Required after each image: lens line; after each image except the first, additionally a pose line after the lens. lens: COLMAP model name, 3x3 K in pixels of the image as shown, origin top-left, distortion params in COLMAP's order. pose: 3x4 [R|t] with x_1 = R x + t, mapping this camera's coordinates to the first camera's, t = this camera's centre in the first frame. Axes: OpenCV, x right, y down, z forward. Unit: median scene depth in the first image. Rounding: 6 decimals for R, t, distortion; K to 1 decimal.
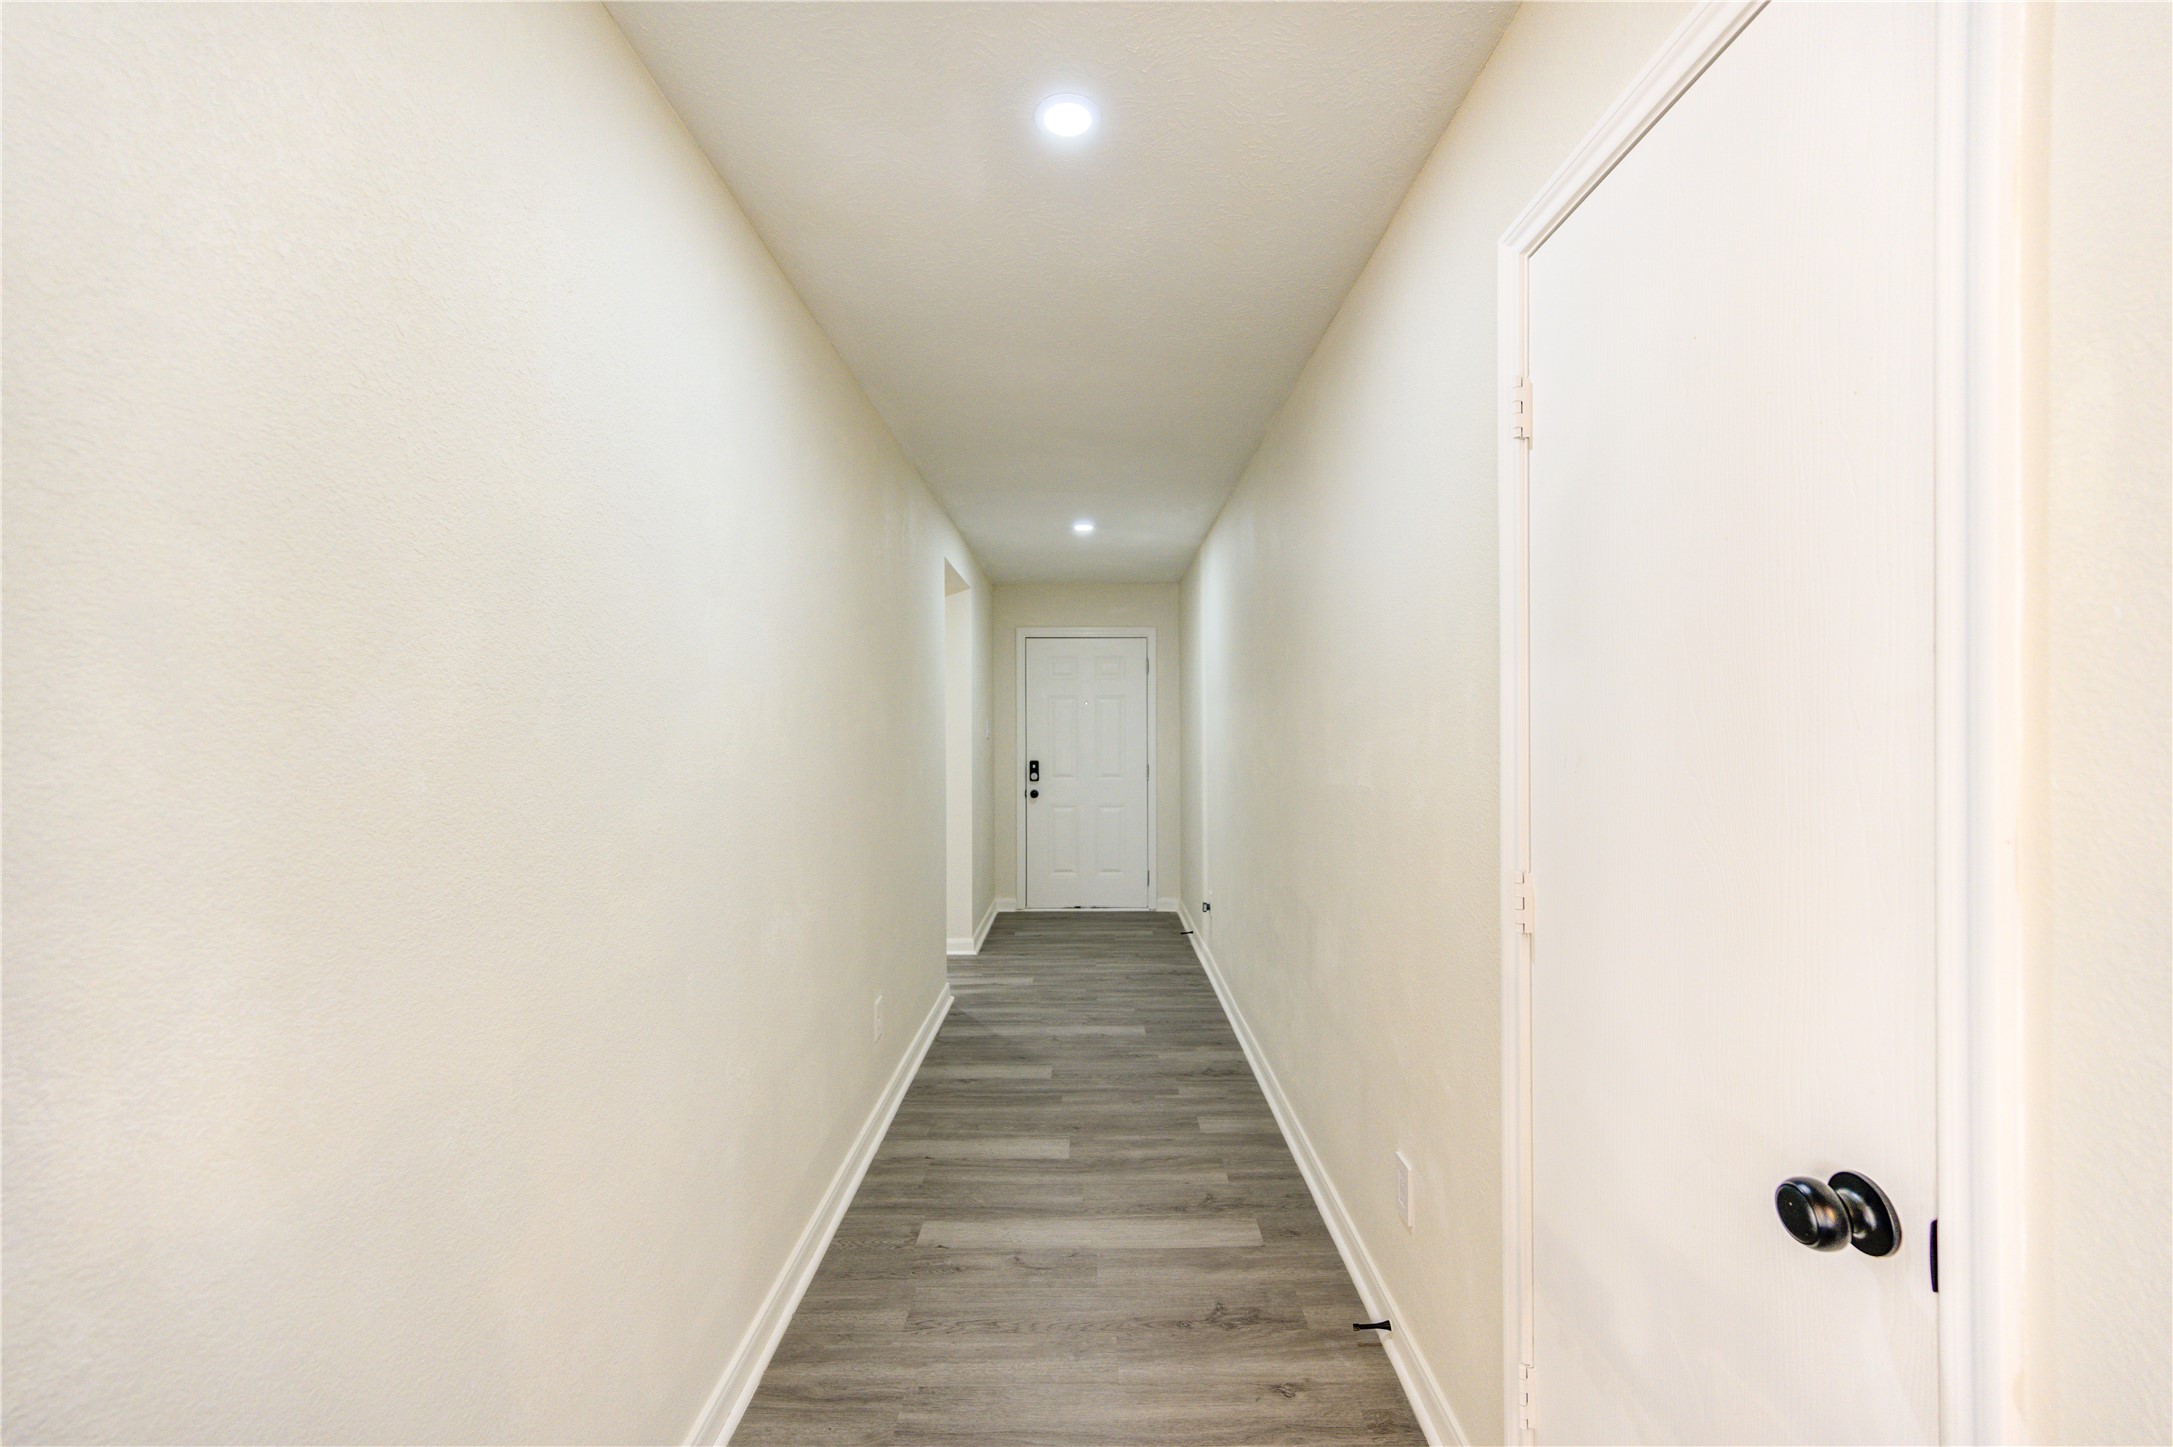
lens RADIAL K [[773.7, 0, 1089.7], [0, 773.7, 728.1], [0, 0, 1]] dist [-0.000129, 0.000001]
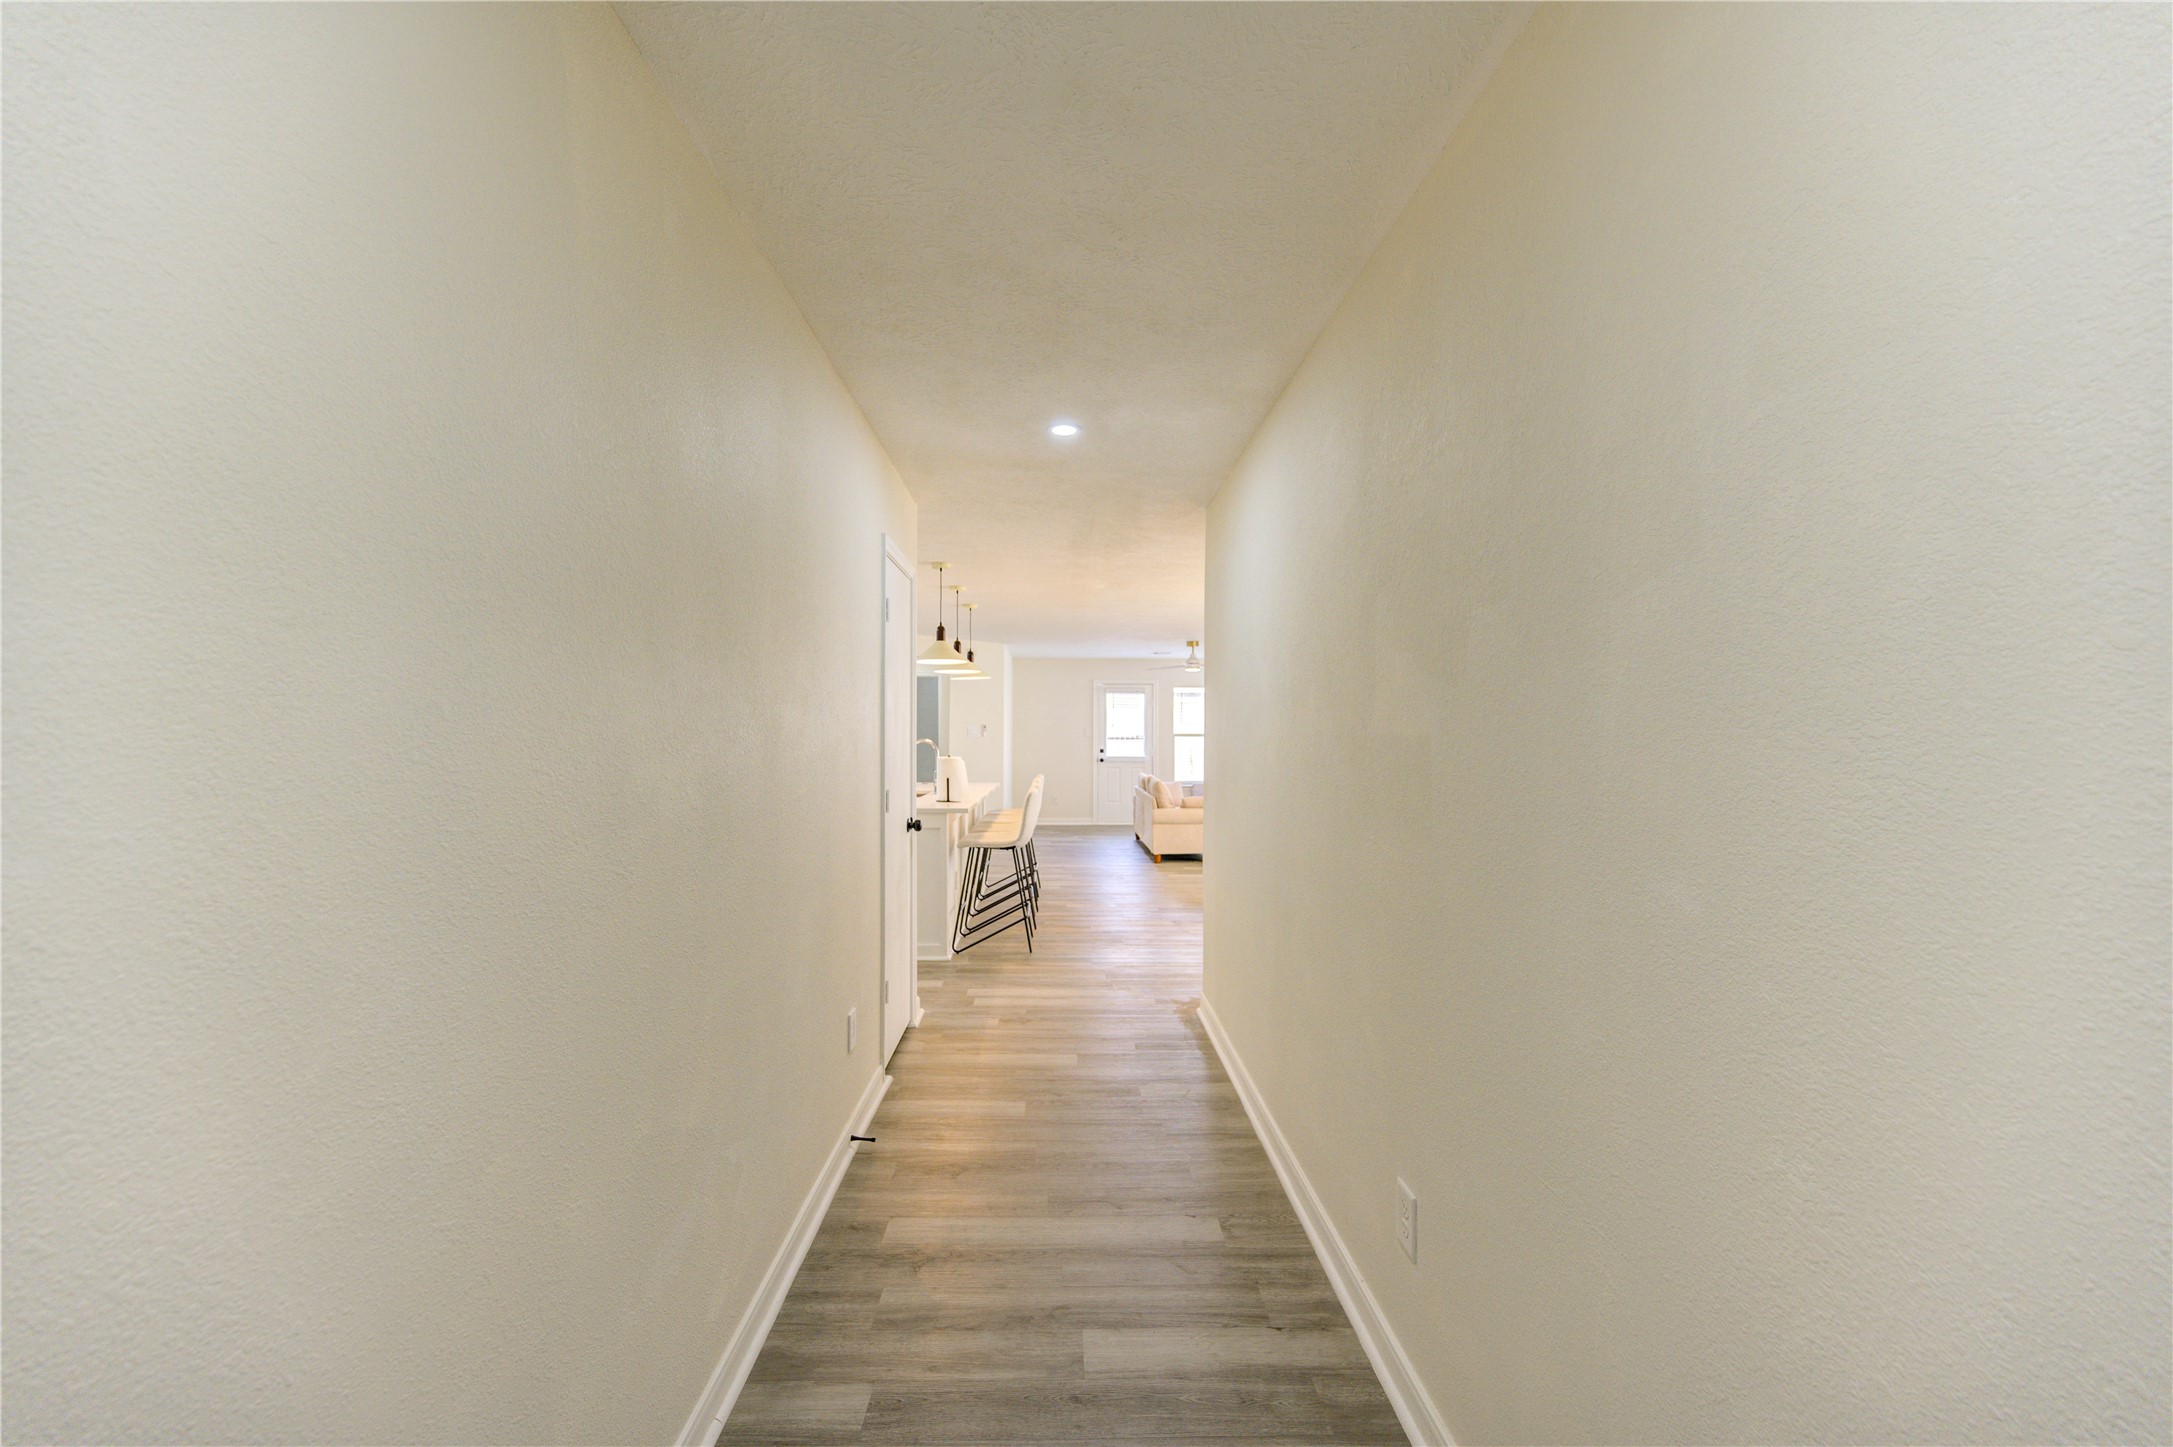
lens RADIAL K [[849.3, 0, 1079.4], [0, 849.3, 715.4], [0, 0, 1]] dist [0.001387, 0.000001]
pose [[-0.999646, 0.003014, -0.026440, -0.005041], [0.003562, 0.999779, -0.020695, -0.000124], [0.026371, -0.020782, -0.999436, 1.785700]]
